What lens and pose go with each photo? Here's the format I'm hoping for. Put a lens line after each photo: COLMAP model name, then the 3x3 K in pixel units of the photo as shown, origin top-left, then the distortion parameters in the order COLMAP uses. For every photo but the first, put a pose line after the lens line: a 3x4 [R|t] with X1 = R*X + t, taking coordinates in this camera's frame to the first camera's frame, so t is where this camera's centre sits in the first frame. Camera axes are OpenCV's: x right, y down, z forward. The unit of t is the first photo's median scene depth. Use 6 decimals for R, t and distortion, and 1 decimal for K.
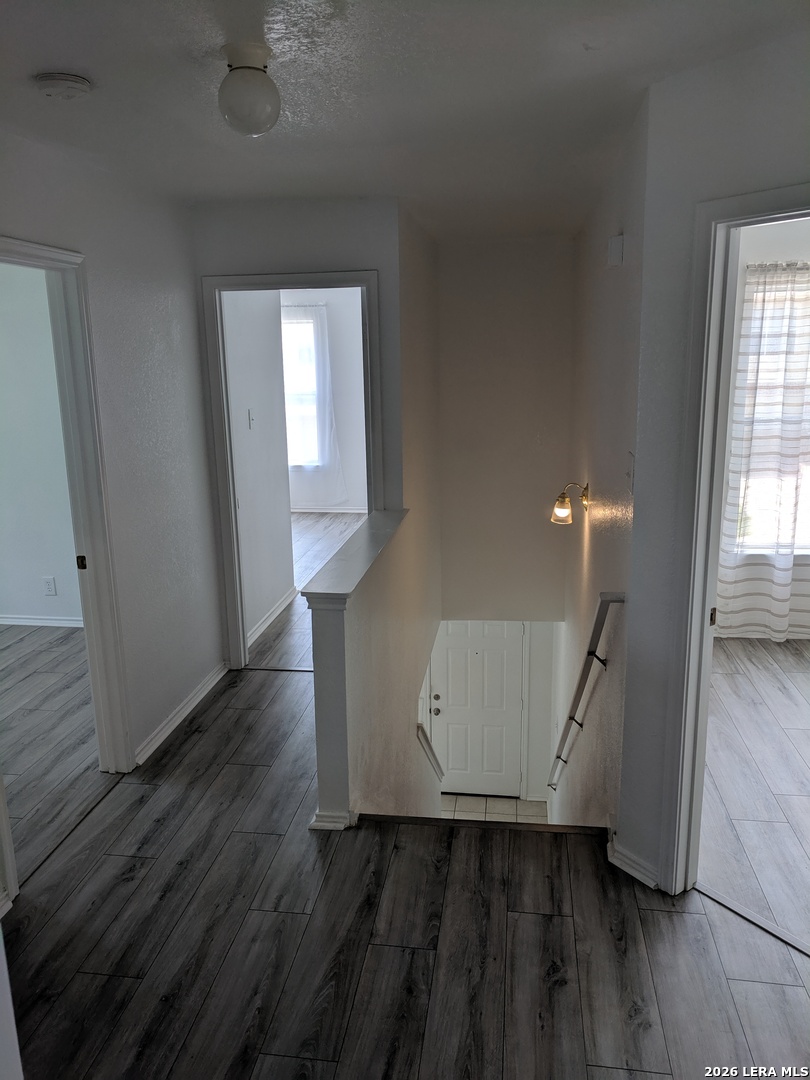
lens RADIAL K [[817.2, 0, 415.3], [0, 817.2, 537.5], [0, 0, 1]] dist [0.003664, -0.006827]
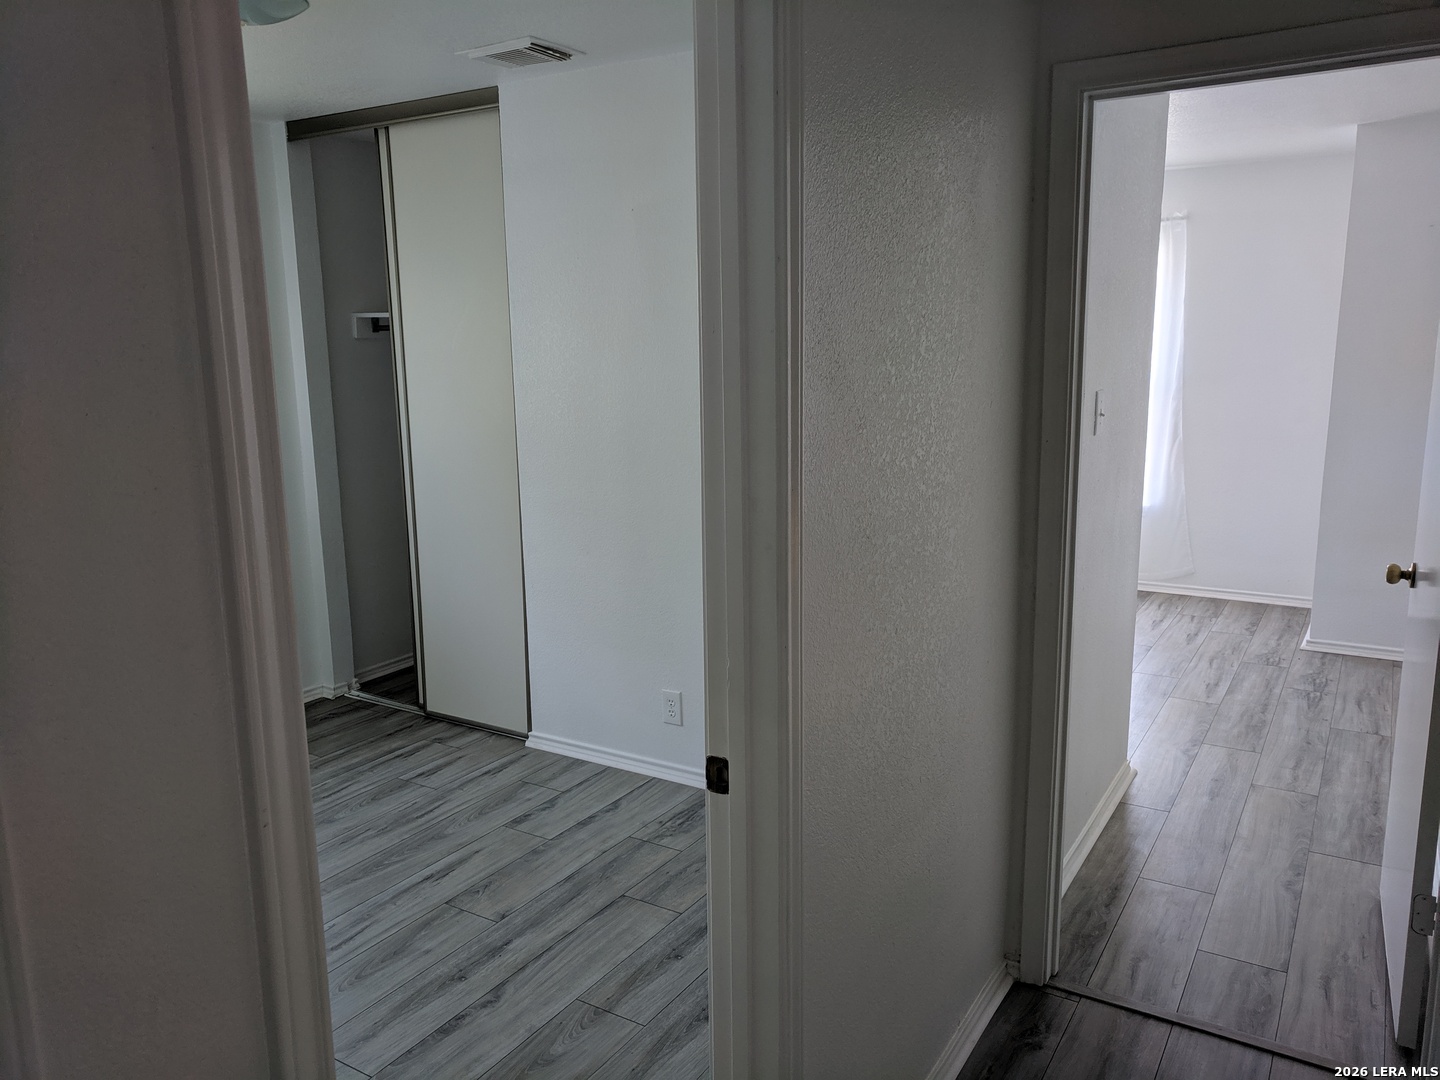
lens RADIAL K [[1089.5, 0, 719.1], [0, 1089.5, 543.1], [0, 0, 1]] dist [0.003664, -0.006827]
pose [[0.913592, 0.077539, -0.399172, -0.159508], [-0.091655, 0.995656, -0.016366, -0.047642], [0.396169, 0.051538, 0.916730, 0.395566]]
